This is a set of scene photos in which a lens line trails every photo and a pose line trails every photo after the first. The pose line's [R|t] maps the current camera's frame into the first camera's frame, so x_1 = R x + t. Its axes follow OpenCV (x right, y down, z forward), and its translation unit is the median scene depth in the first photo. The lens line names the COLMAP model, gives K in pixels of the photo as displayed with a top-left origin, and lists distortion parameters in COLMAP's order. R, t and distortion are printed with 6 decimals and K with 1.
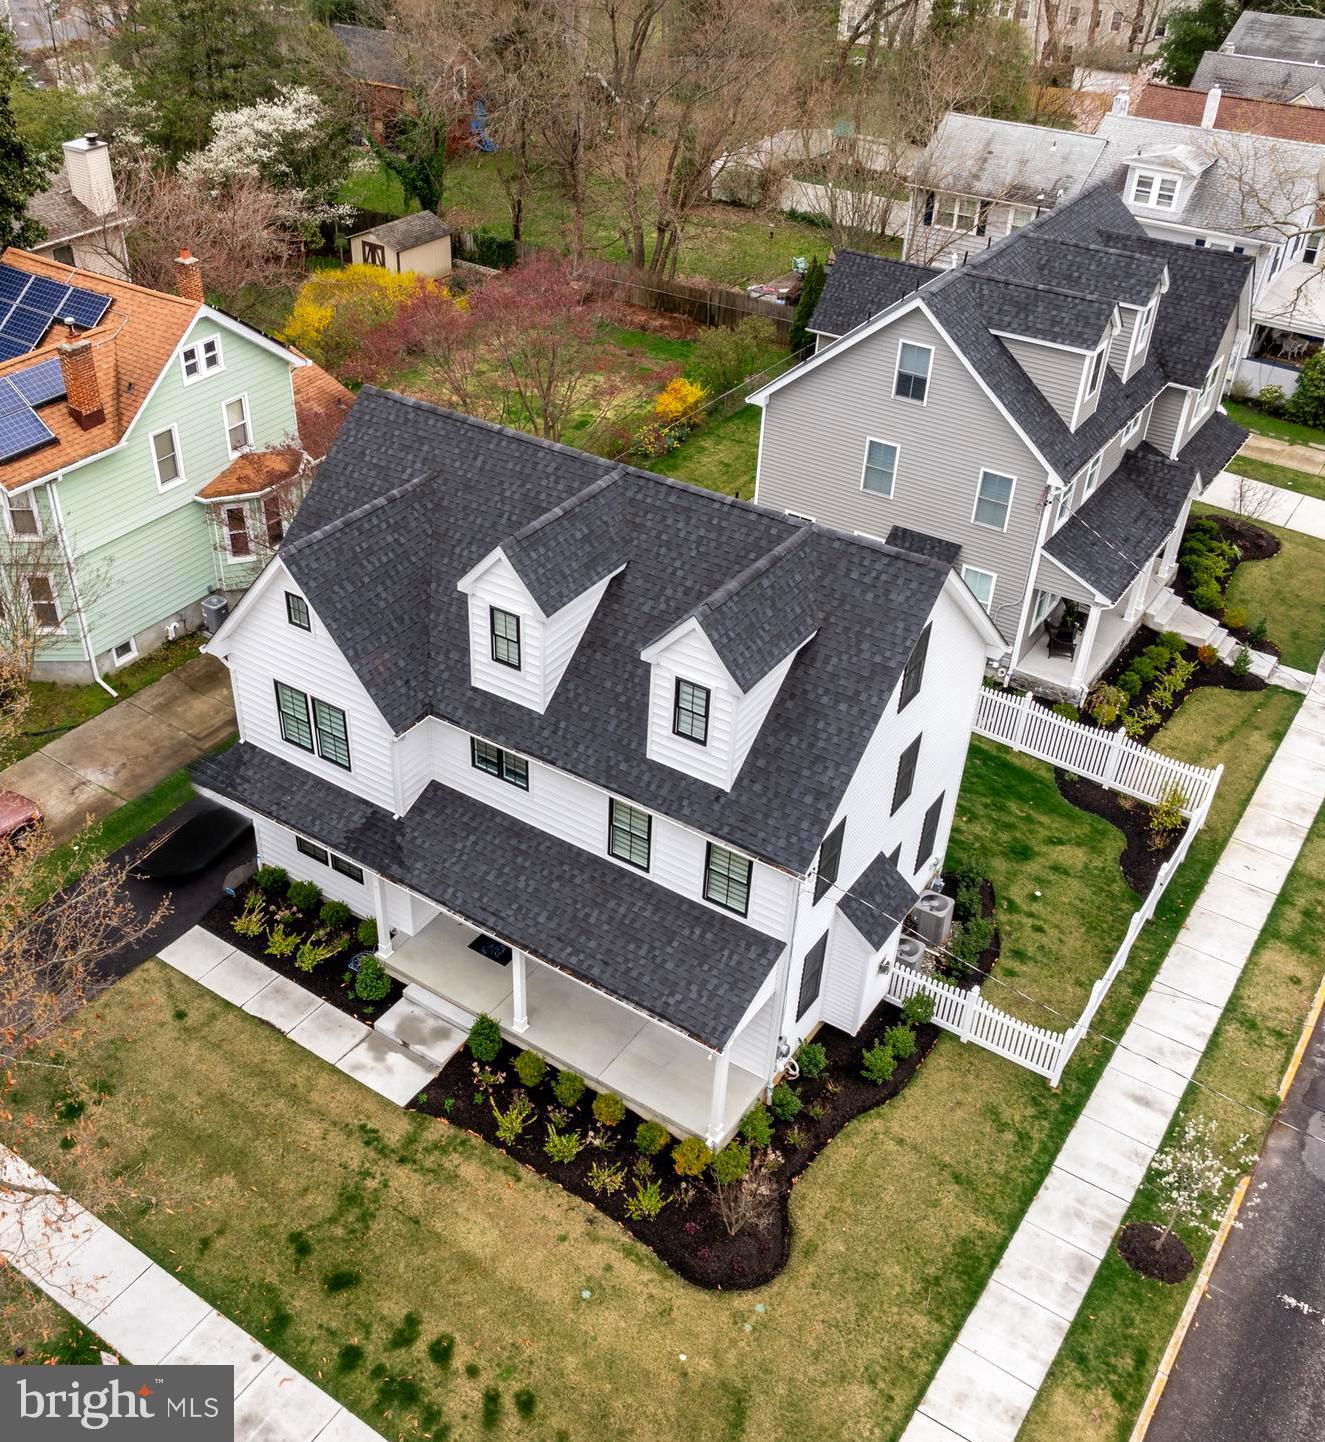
lens RADIAL K [[1431.6, 0, 553.7], [0, 1431.6, 723.7], [0, 0, 1]] dist [-0.022075, -0.030995]
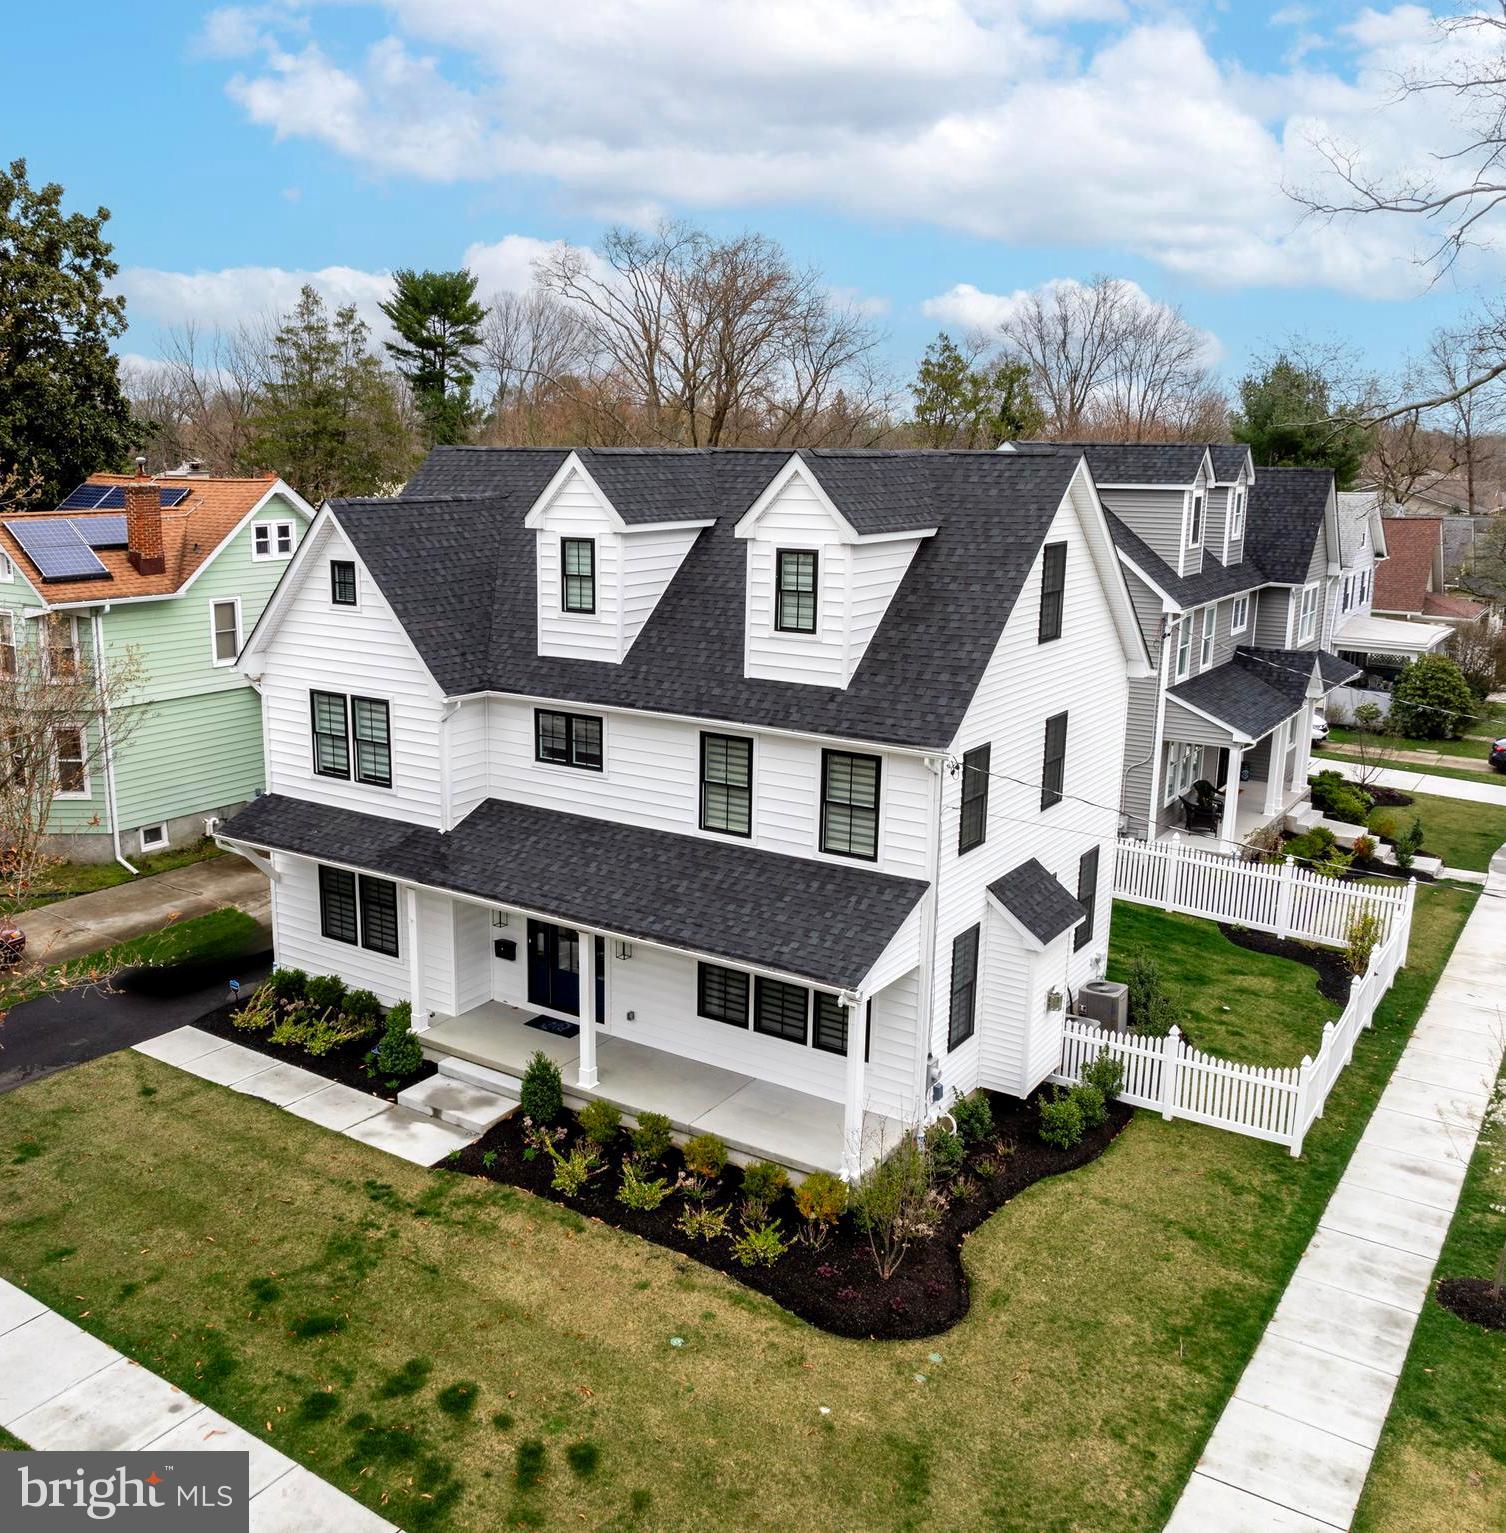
lens RADIAL K [[1417.4, 0, 643.7], [0, 1417.4, 764.2], [0, 0, 1]] dist [-0.040593, 0.014875]
pose [[0.999985, 0.004002, 0.003746, 0.003192], [-0.002164, 0.916078, -0.400994, 0.386316], [-0.005036, 0.400980, 0.916073, 0.256029]]
